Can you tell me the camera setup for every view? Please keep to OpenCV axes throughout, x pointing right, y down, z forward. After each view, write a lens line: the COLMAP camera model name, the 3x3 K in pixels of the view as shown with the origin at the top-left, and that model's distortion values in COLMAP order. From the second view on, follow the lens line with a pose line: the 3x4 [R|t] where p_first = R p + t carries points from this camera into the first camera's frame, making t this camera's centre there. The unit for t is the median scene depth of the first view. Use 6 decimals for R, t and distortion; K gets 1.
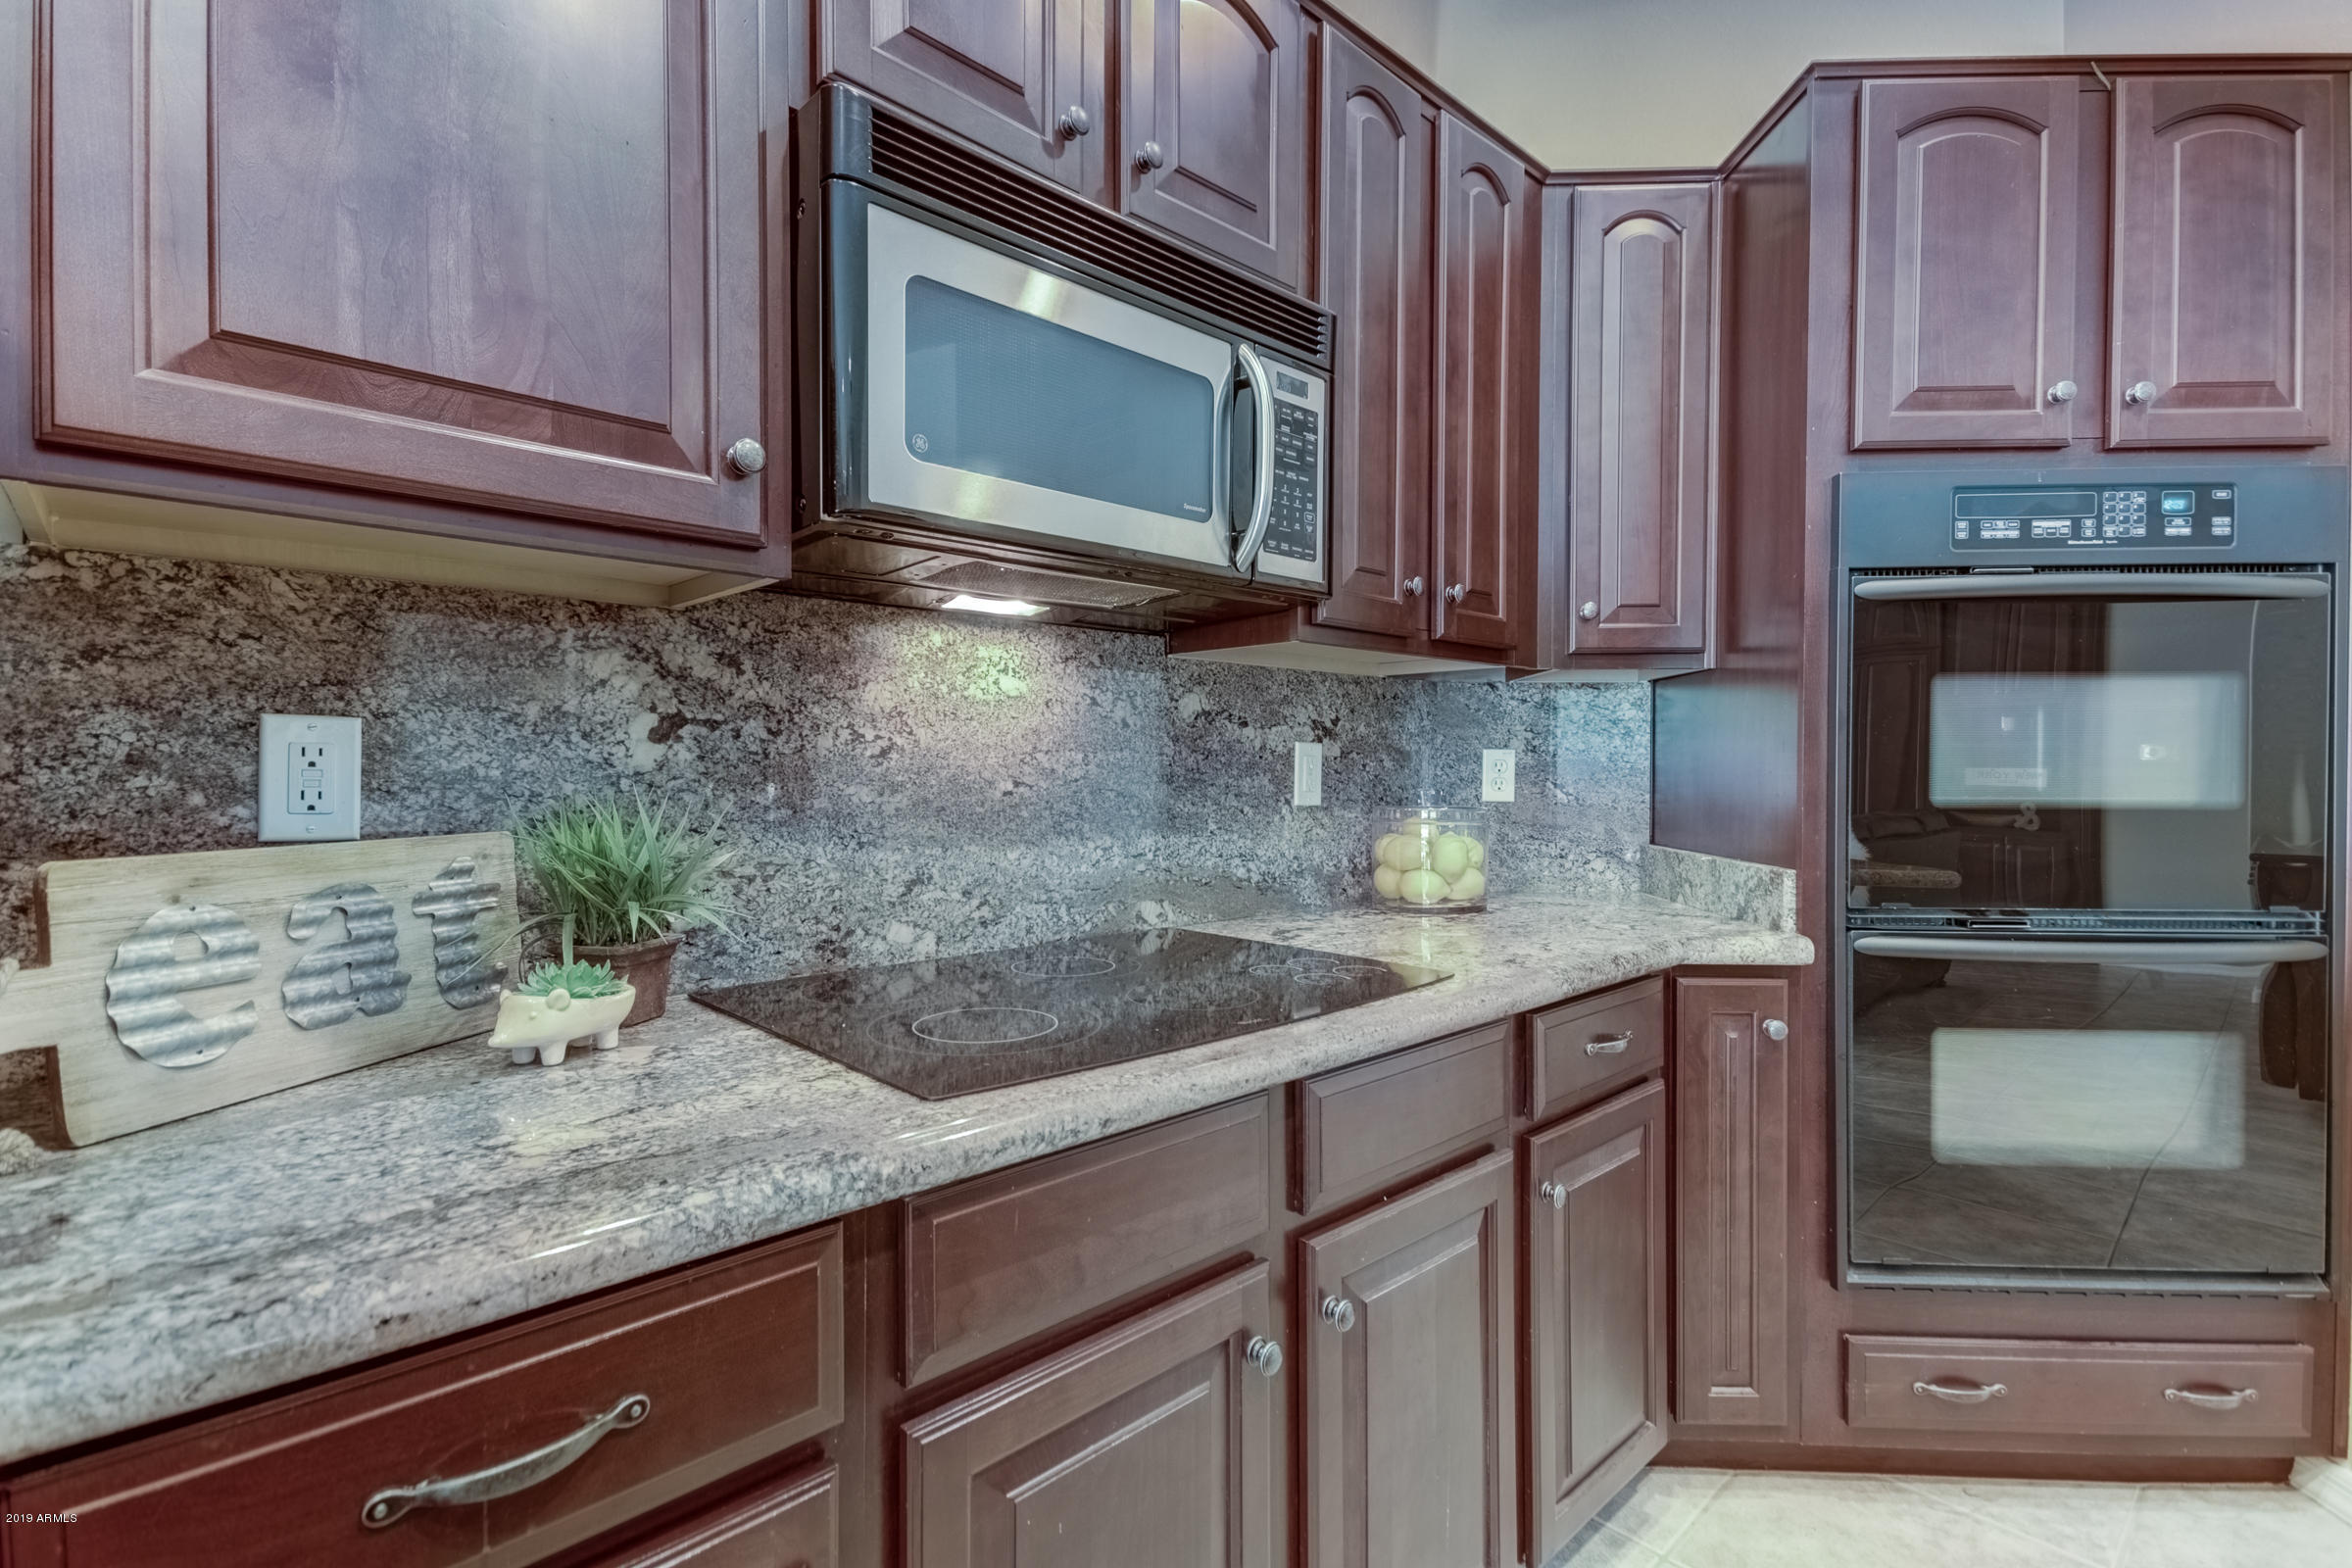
lens RADIAL K [[1086.9, 0, 1118.9], [0, 1086.9, 788.3], [0, 0, 1]] dist [0.023969, -0.008337]
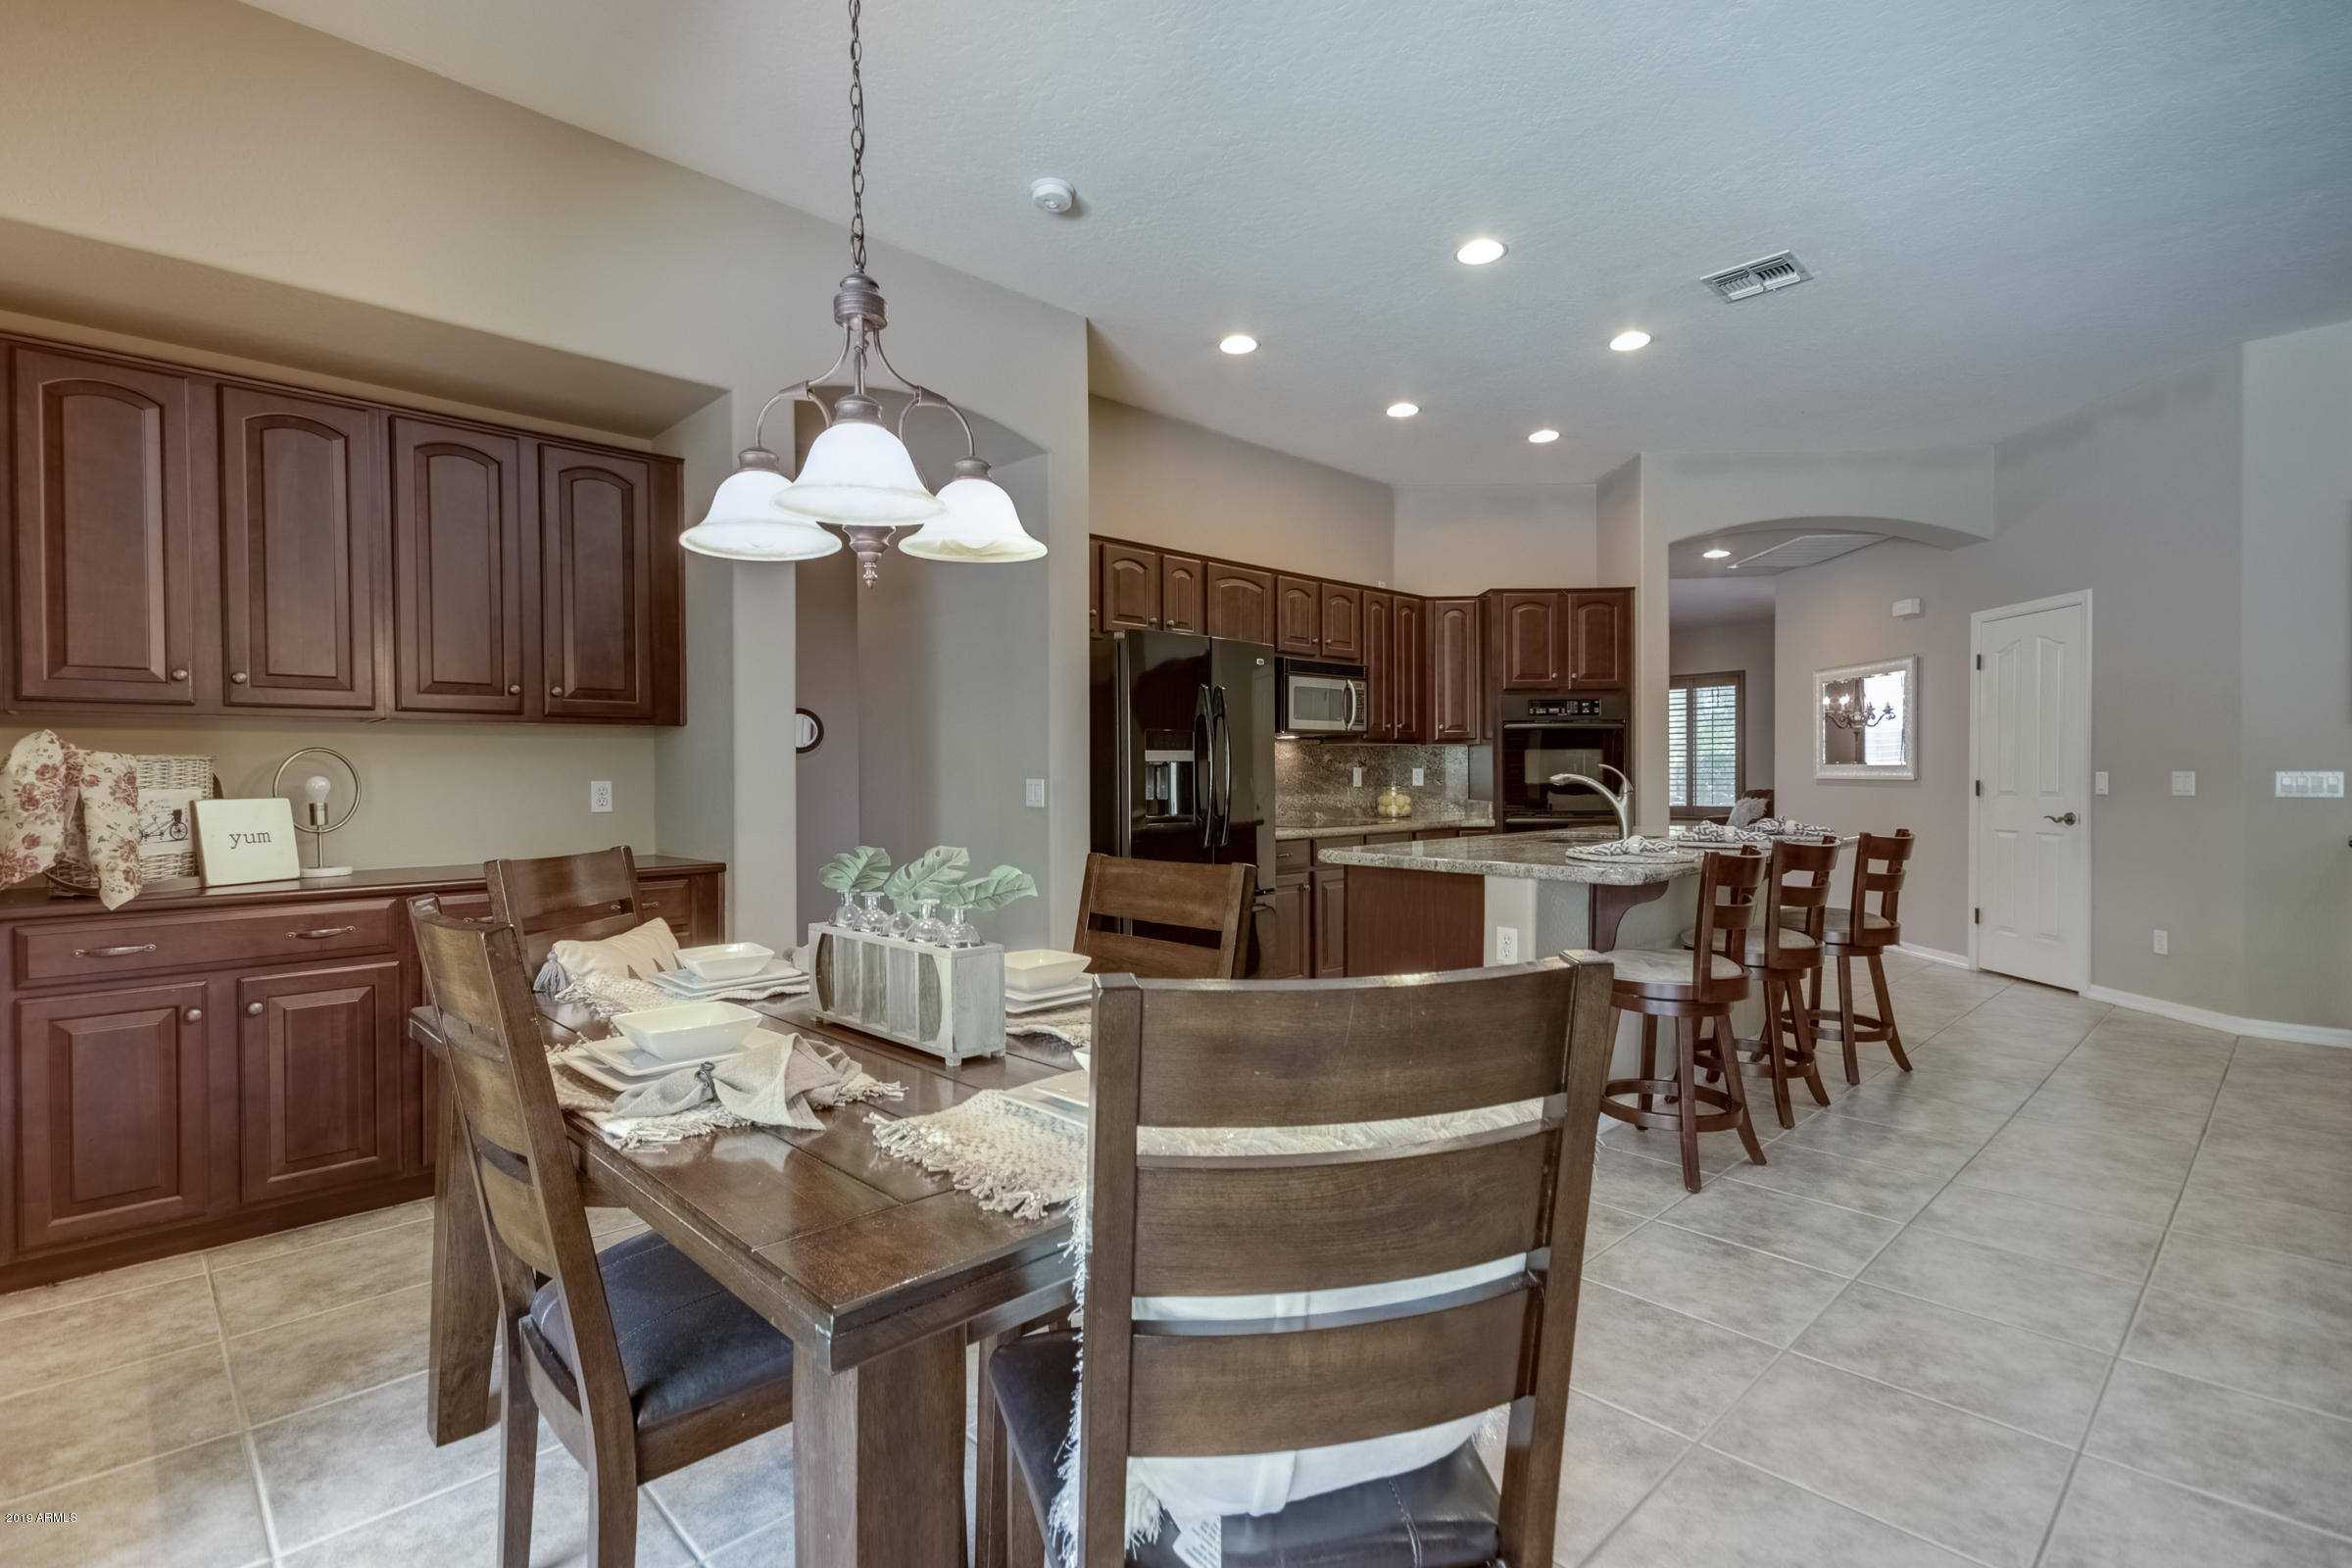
lens RADIAL K [[1086.9, 0, 1134.2], [0, 1086.9, 785.1], [0, 0, 1]] dist [0.023969, -0.008337]
pose [[0.999733, -0.009066, 0.021240, -0.693363], [0.009243, 0.999923, -0.008265, 0.039189], [-0.021163, 0.008459, 0.999740, -2.759303]]
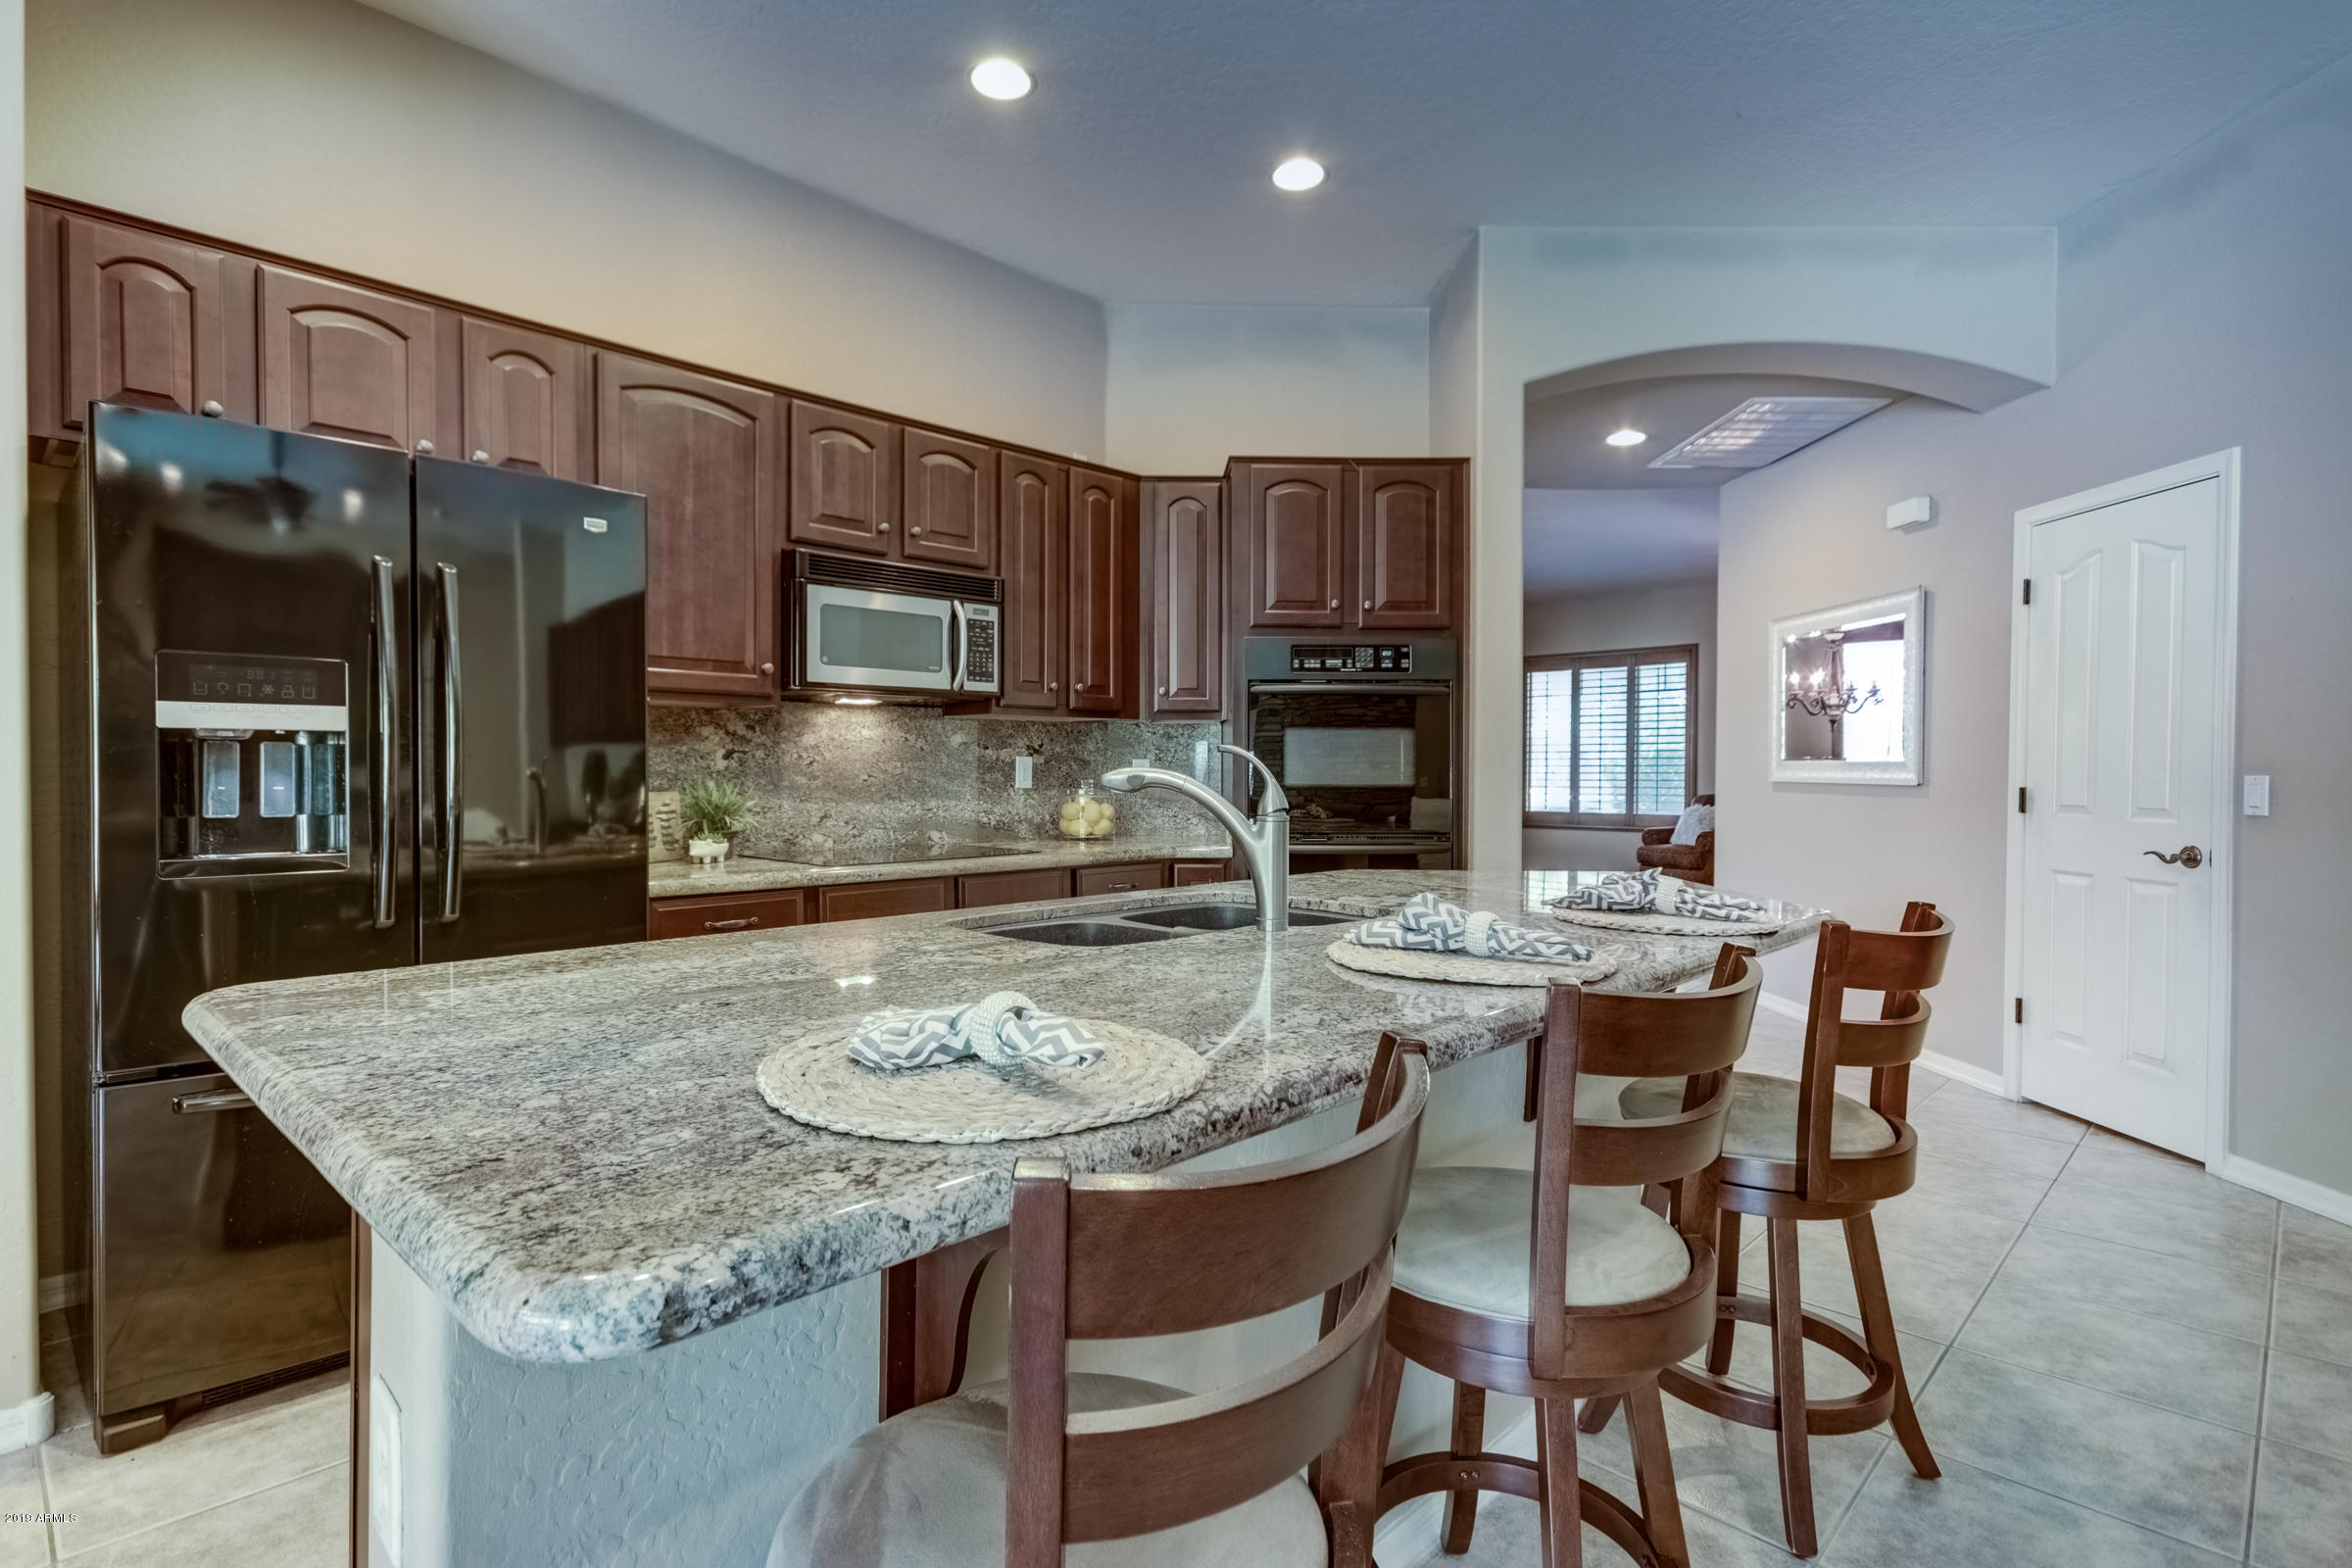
lens RADIAL K [[1169.6, 0, 1119.5], [0, 1169.6, 784.6], [0, 0, 1]] dist [0.010994, 0.001529]
pose [[0.998428, -0.000172, 0.056042, 0.273577], [0.000438, 0.999989, -0.004745, 0.023854], [-0.056041, 0.004762, 0.998417, -1.384817]]
